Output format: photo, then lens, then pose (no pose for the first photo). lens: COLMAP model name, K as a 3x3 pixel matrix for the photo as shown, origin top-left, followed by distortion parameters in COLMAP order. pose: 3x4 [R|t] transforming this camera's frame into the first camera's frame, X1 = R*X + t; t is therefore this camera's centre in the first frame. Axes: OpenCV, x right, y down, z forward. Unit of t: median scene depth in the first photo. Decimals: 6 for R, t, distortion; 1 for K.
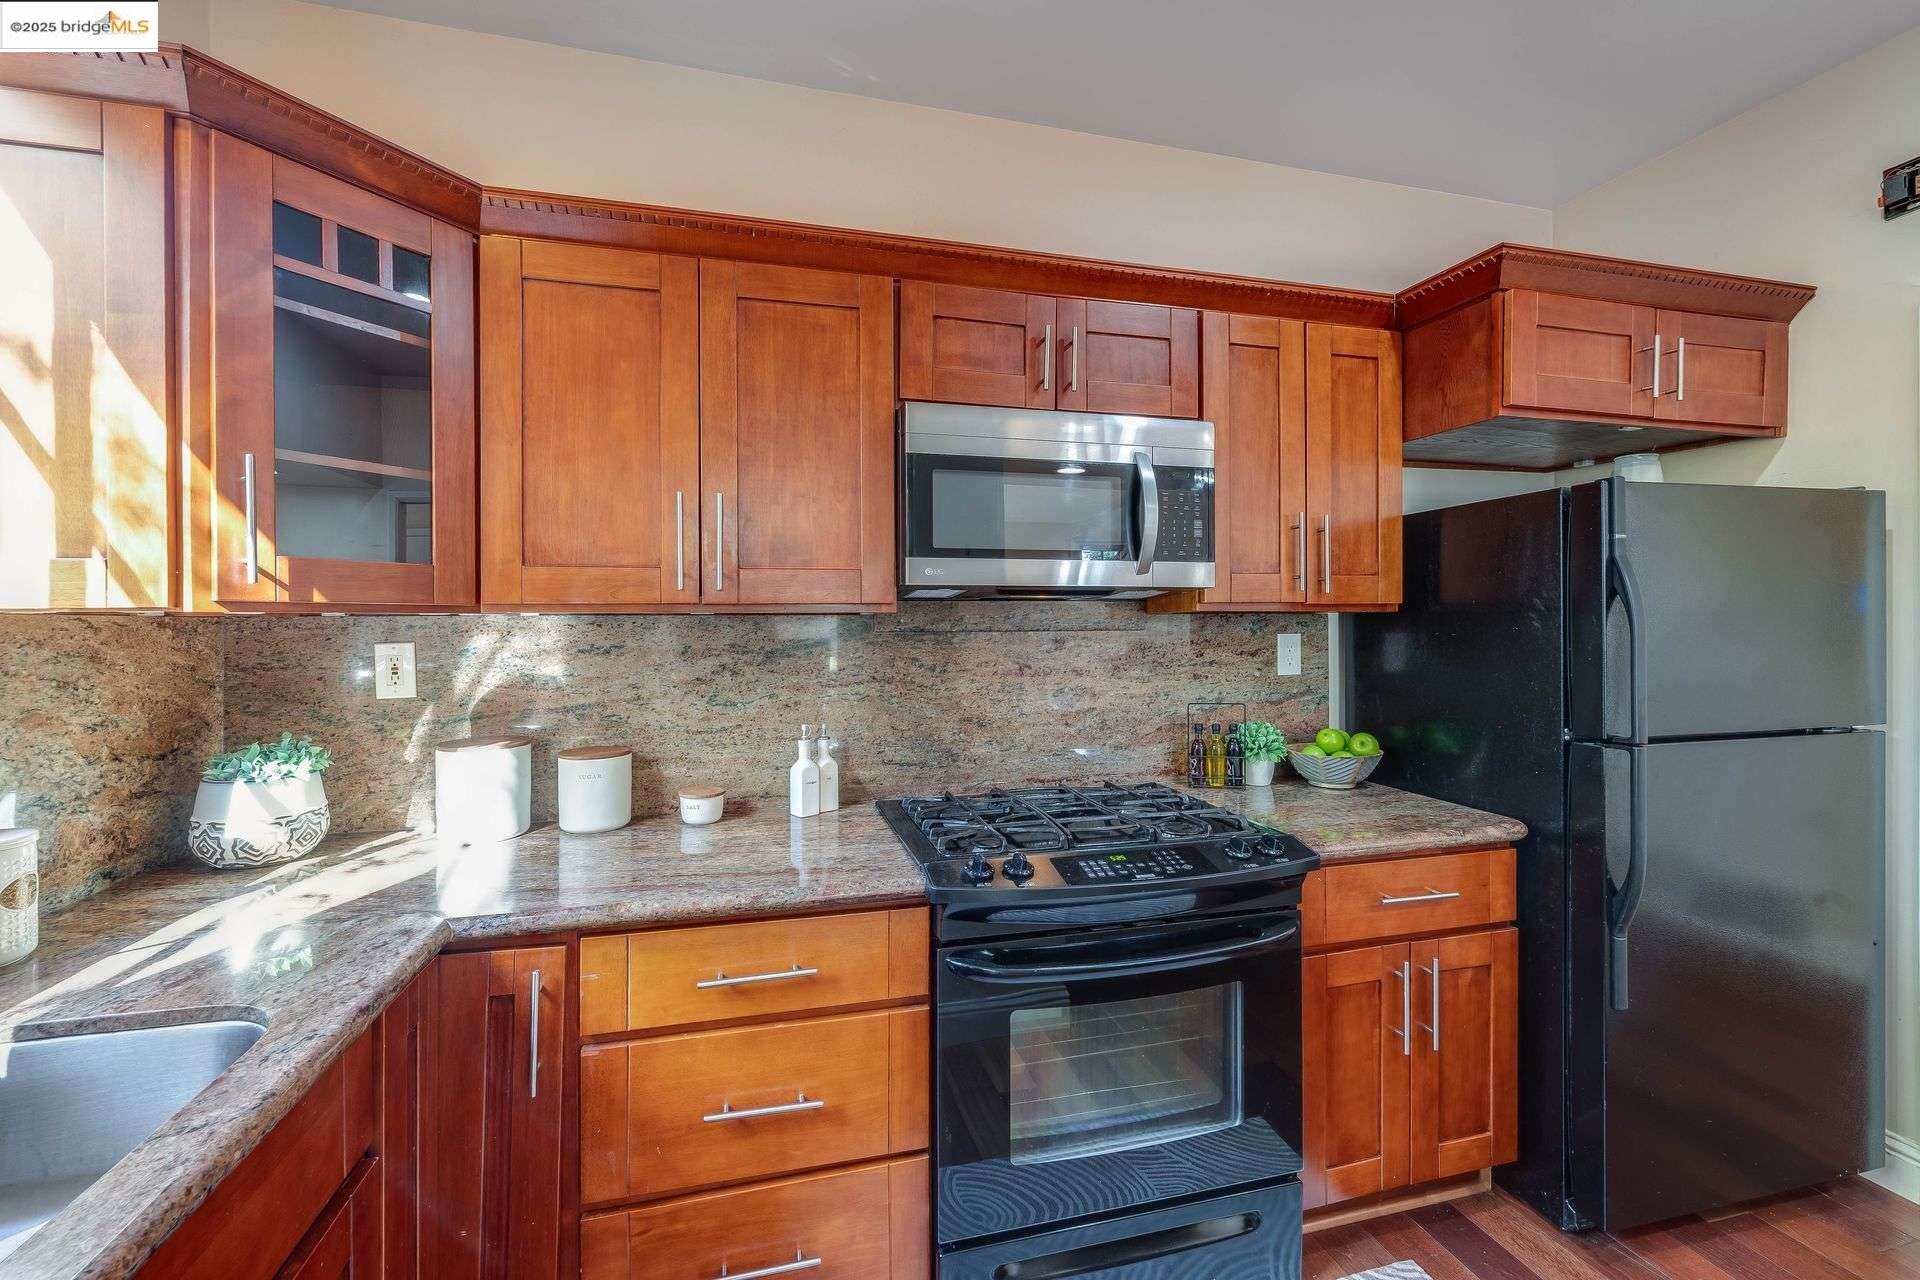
lens RADIAL K [[792.7, 0, 961.7], [0, 792.7, 623.8], [0, 0, 1]] dist [-0.002171, -0.000813]
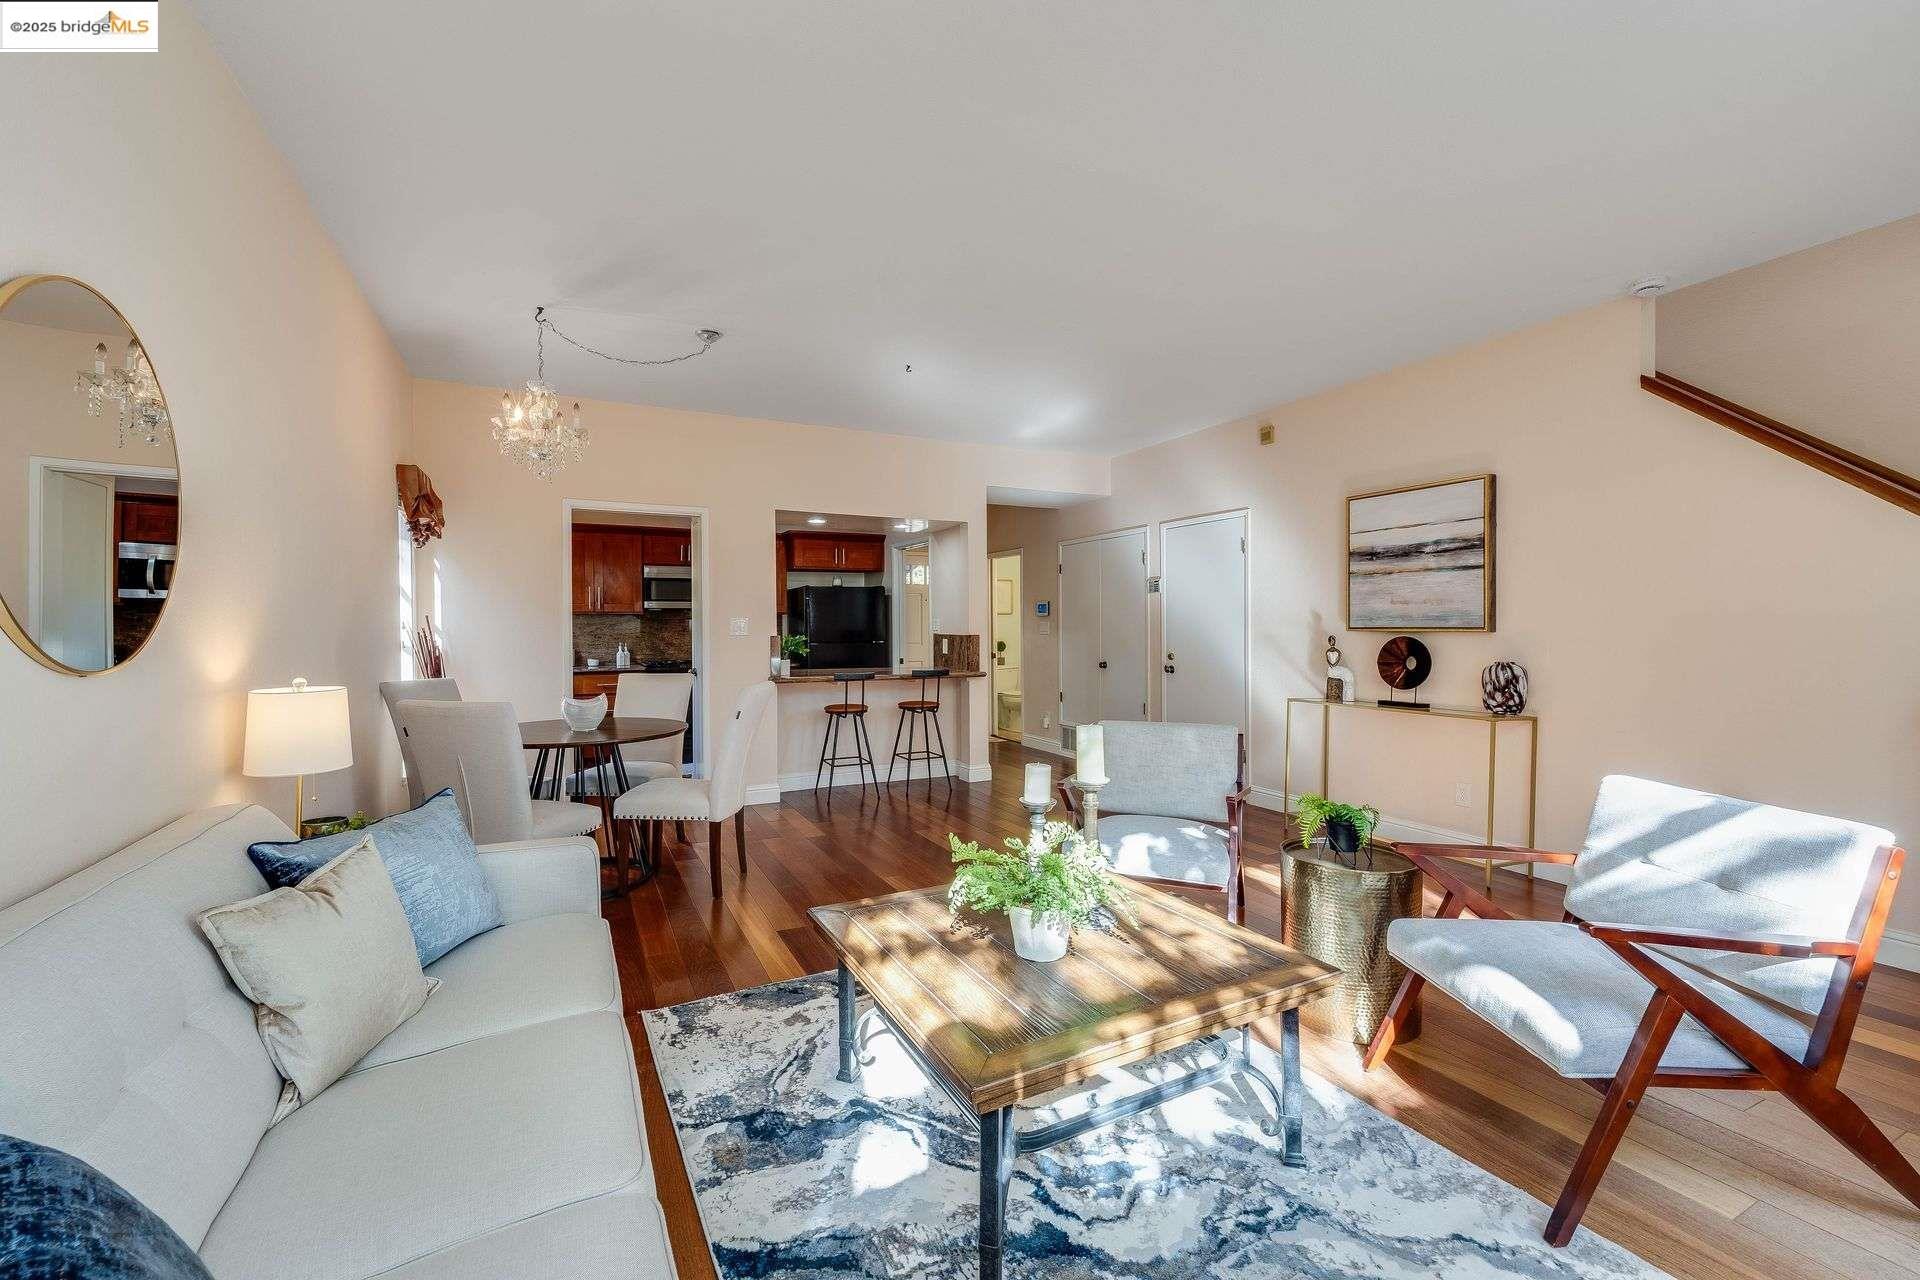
lens RADIAL K [[793.7, 0, 956.1], [0, 793.7, 628.2], [0, 0, 1]] dist [-0.002109, -0.000336]
pose [[0.977414, 0.001178, 0.211332, 0.744259], [-0.000471, 0.999994, -0.003395, 0.082819], [-0.211334, 0.003219, 0.977409, -3.988736]]
